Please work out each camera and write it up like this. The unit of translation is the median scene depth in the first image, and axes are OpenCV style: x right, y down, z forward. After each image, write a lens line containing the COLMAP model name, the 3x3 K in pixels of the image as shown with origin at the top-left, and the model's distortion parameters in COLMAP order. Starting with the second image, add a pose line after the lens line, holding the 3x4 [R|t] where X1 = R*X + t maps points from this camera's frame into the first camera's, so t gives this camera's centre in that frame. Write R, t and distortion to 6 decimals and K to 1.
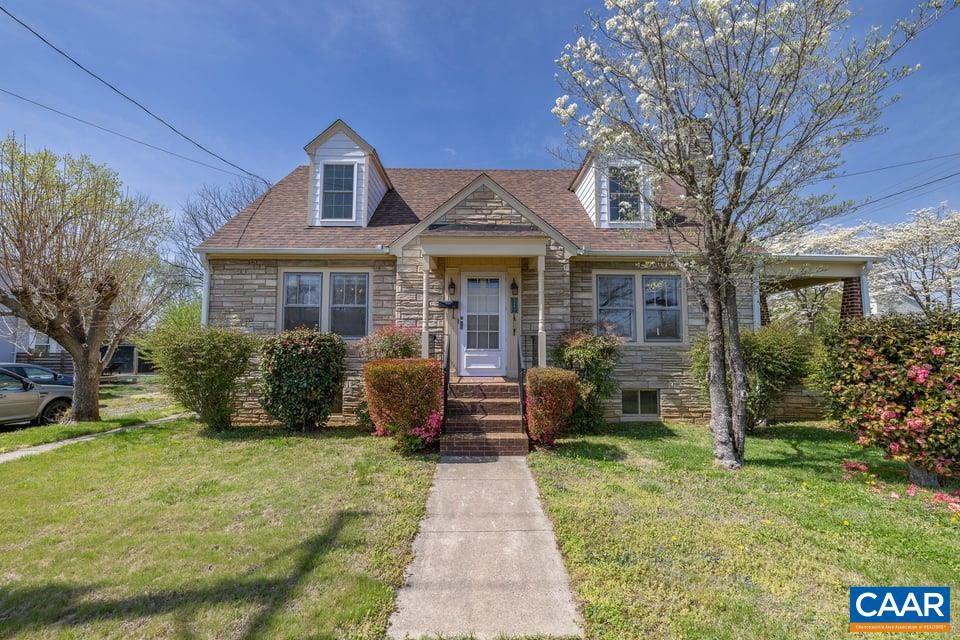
lens RADIAL K [[419.2, 0, 463.2], [0, 419.2, 319.7], [0, 0, 1]] dist [0.002916, 0.000404]
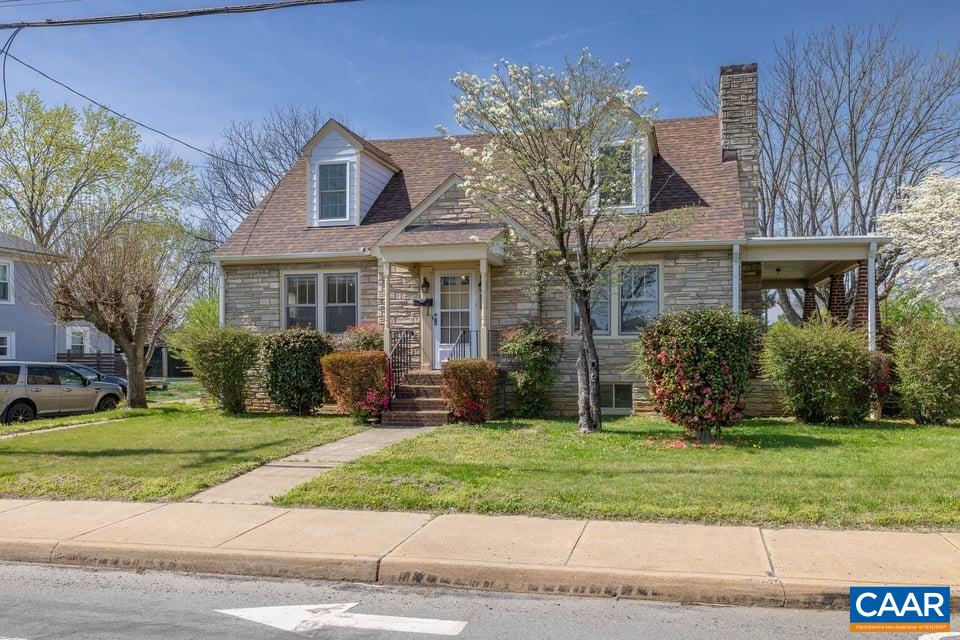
lens RADIAL K [[738.2, 0, 482.6], [0, 738.2, 353.2], [0, 0, 1]] dist [-0.004473, 0.000994]
pose [[0.969773, -0.006139, -0.243931, 0.556867], [0.024477, 0.997088, 0.072218, -0.038091], [0.242778, -0.076006, 0.967100, -0.769904]]
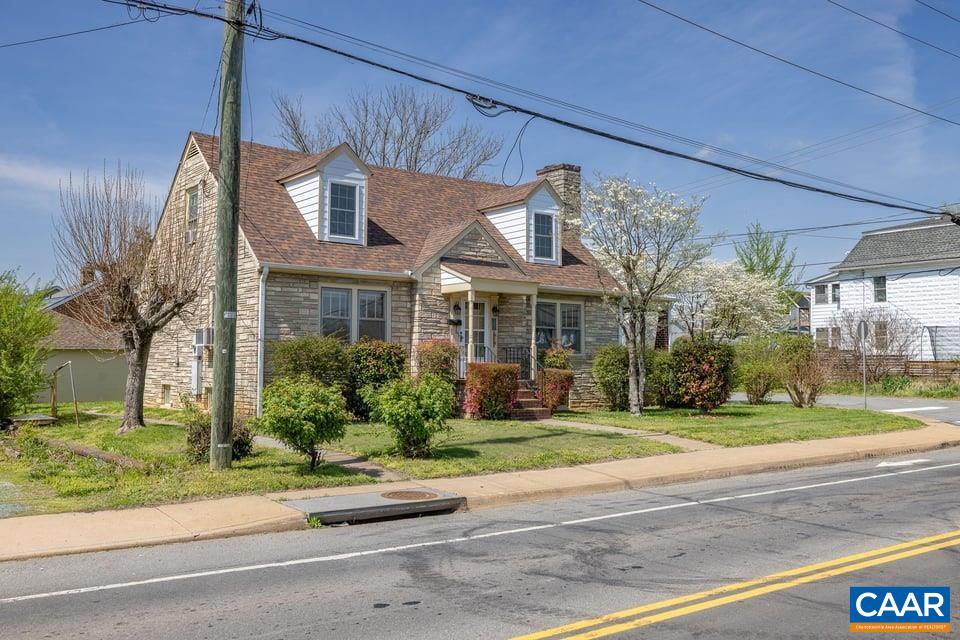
lens RADIAL K [[936.9, 0, 480.0], [0, 936.9, 320.0], [0, 0, 1]] dist [0.006926, -0.000620]
pose [[0.791520, 0.031932, 0.610308, -1.674870], [-0.045460, 0.998944, 0.006693, -0.063837], [-0.609450, -0.033042, 0.792136, -1.275827]]
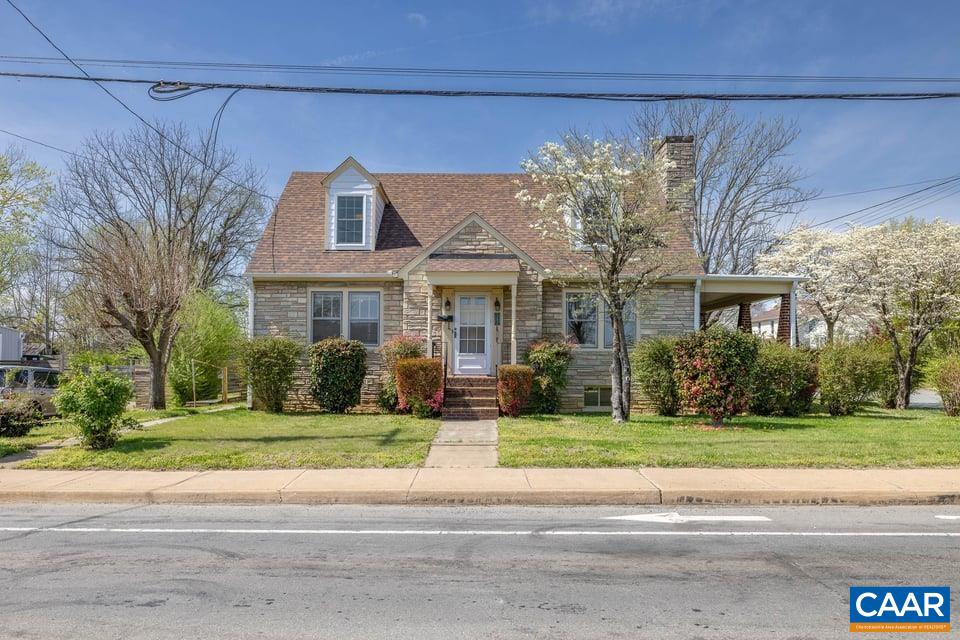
lens RADIAL K [[731.8, 0, 413.2], [0, 731.8, 361.0], [0, 0, 1]] dist [-0.001525, 0.001261]
pose [[0.998434, 0.002201, -0.055908, -0.007350], [0.001456, 0.997866, 0.065278, -0.050869], [0.055932, -0.065258, 0.996300, -1.195864]]
